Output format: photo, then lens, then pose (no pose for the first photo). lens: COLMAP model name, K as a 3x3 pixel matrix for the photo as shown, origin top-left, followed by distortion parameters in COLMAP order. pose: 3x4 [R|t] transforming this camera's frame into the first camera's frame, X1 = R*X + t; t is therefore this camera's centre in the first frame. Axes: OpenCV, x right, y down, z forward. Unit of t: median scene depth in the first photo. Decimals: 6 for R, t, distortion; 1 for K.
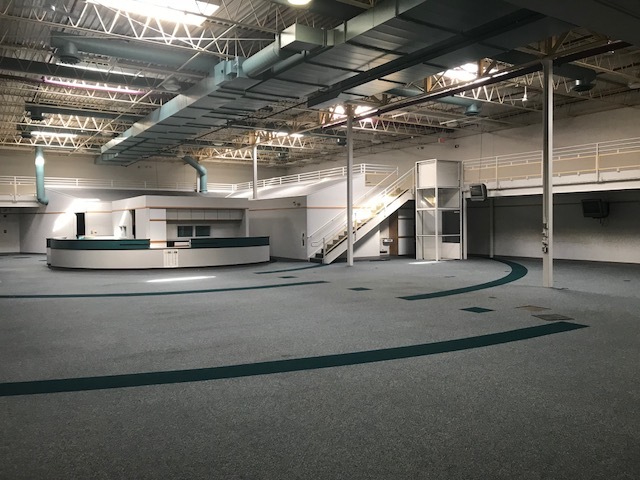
lens RADIAL K [[526.7, 0, 316.2], [0, 526.7, 238.7], [0, 0, 1]] dist [0.044351, -0.067383]
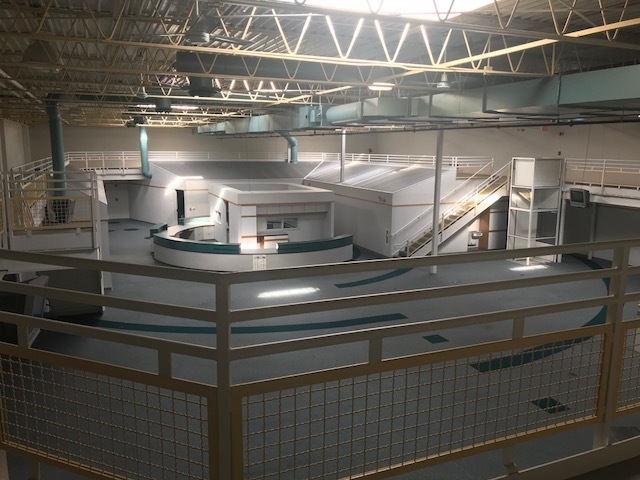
lens RADIAL K [[526.7, 0, 316.1], [0, 526.7, 239.6], [0, 0, 1]] dist [0.044351, -0.067383]
pose [[0.984083, 0.047124, -0.171349, 0.013023], [-0.021063, 0.988333, 0.150842, -0.137805], [0.176458, -0.144832, 0.973594, -0.000982]]
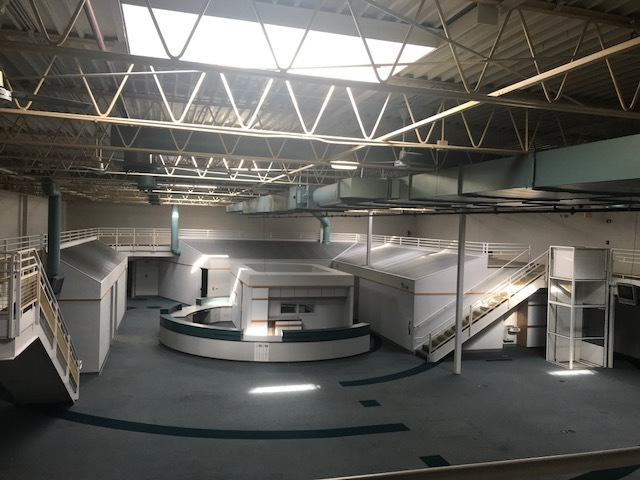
lens RADIAL K [[526.7, 0, 316.3], [0, 526.7, 235.3], [0, 0, 1]] dist [0.044351, -0.067383]
pose [[0.957034, 0.044011, -0.286617, 0.073250], [-0.046619, 0.998910, -0.002278, -0.144732], [0.286205, 0.015542, 0.958042, 0.075786]]
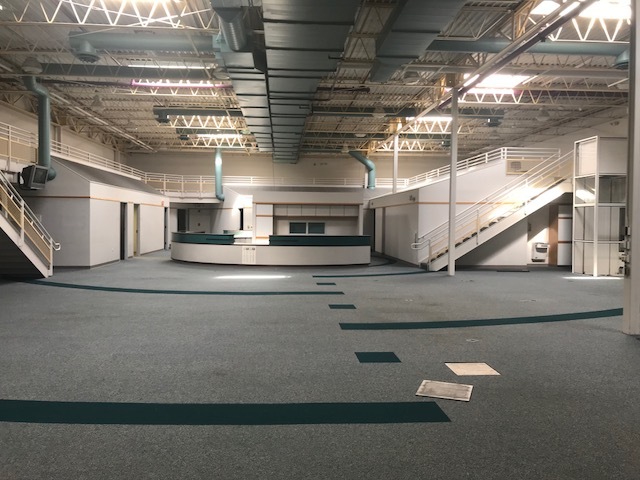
lens RADIAL K [[526.7, 0, 317.1], [0, 526.7, 236.3], [0, 0, 1]] dist [0.044351, -0.067383]
pose [[0.873500, 0.030607, -0.485862, 0.242109], [-0.030735, 0.999498, 0.007708, -0.006813], [0.485854, 0.008199, 0.874002, 0.176128]]
